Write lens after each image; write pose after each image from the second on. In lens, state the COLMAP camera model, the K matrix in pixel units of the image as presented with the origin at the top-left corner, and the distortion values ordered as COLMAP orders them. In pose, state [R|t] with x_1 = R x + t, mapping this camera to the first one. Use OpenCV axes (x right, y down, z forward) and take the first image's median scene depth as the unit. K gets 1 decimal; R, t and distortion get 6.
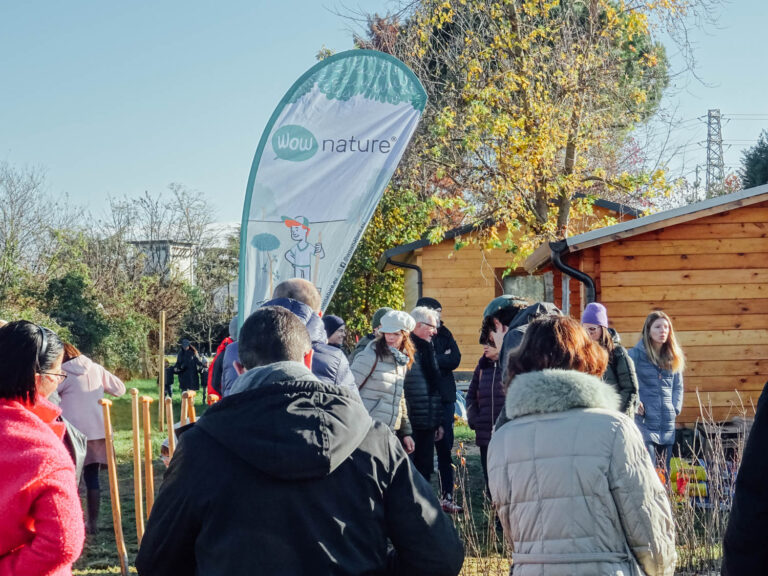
lens RADIAL K [[1865.5, 0, 384.5], [0, 1865.5, 287.2], [0, 0, 1]] dist [0.038730, 0.000000]
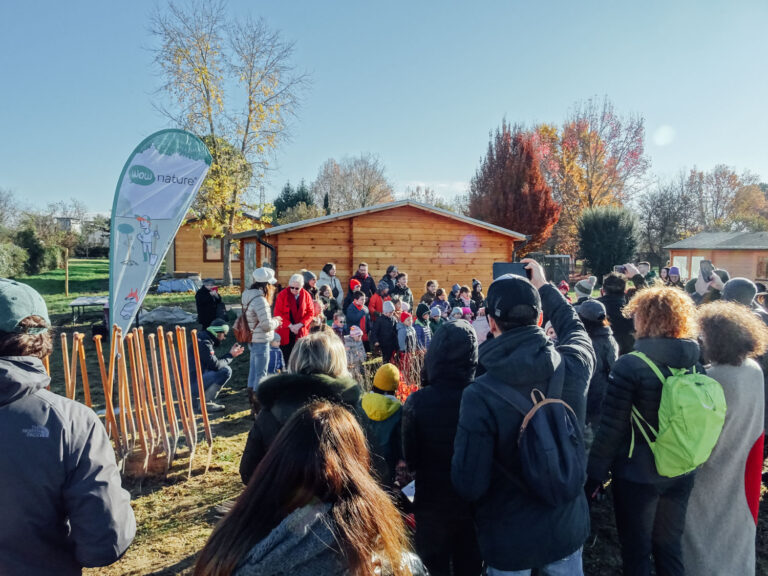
lens RADIAL K [[533.2, 0, 389.7], [0, 533.2, 293.8], [0, 0, 1]] dist [-0.022674, 0.006719]
pose [[0.910898, -0.007186, 0.412570, -0.033200], [-0.034559, 0.995007, 0.093633, -0.014299], [-0.411183, -0.099548, 0.906101, 0.326774]]
